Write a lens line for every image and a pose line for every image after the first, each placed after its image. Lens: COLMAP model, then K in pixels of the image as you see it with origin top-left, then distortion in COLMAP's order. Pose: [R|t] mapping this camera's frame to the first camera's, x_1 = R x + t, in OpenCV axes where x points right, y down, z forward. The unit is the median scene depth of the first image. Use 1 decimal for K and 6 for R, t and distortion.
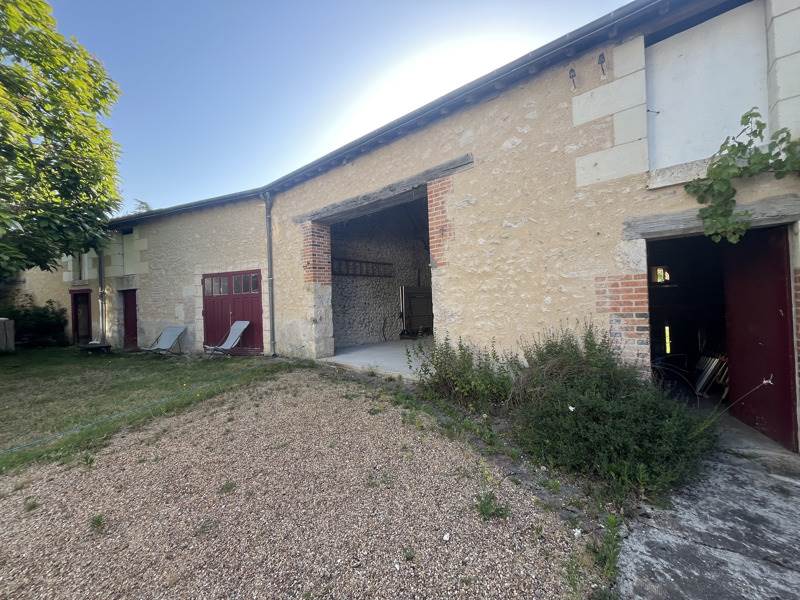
lens RADIAL K [[323.6, 0, 398.0], [0, 323.6, 300.2], [0, 0, 1]] dist [-0.001590, -0.000195]
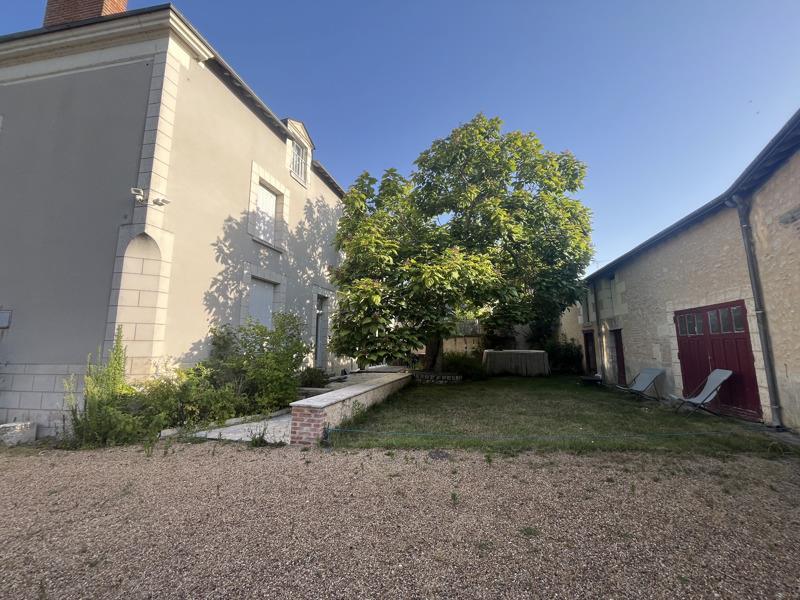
lens RADIAL K [[323.6, 0, 398.0], [0, 323.6, 300.2], [0, 0, 1]] dist [-0.001590, -0.000195]
pose [[0.168131, -0.108453, -0.979780, 0.152336], [0.002403, 0.993972, -0.109612, -0.016836], [0.985762, 0.016075, 0.167378, 0.115323]]
